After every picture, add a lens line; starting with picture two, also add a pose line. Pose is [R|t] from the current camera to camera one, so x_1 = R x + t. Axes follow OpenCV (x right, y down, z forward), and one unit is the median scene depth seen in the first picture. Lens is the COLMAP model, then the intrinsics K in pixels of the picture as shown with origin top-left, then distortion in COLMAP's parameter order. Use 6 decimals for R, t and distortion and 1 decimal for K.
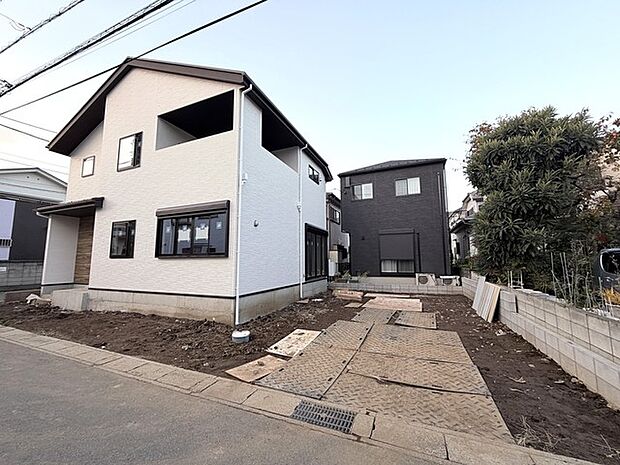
lens RADIAL K [[247.6, 0, 310.0], [0, 247.6, 232.5], [0, 0, 1]] dist [-0.000279, 0.000392]
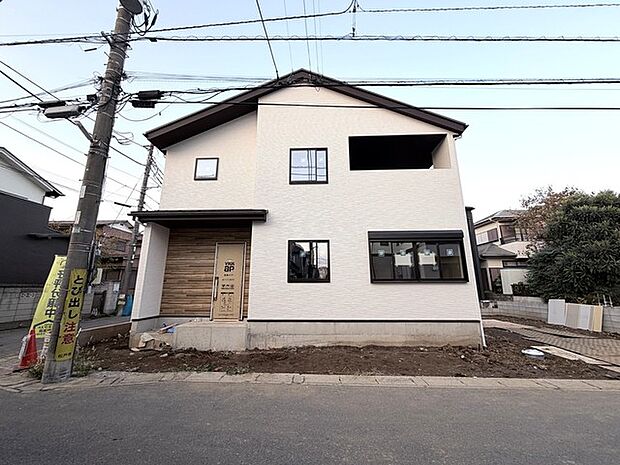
lens RADIAL K [[247.6, 0, 310.0], [0, 247.6, 232.5], [0, 0, 1]] dist [-0.000279, 0.000392]
pose [[0.931583, 0.083304, 0.353856, -1.144425], [-0.044511, 0.992205, -0.116399, 0.032734], [-0.360794, 0.092685, 0.928029, 0.188678]]
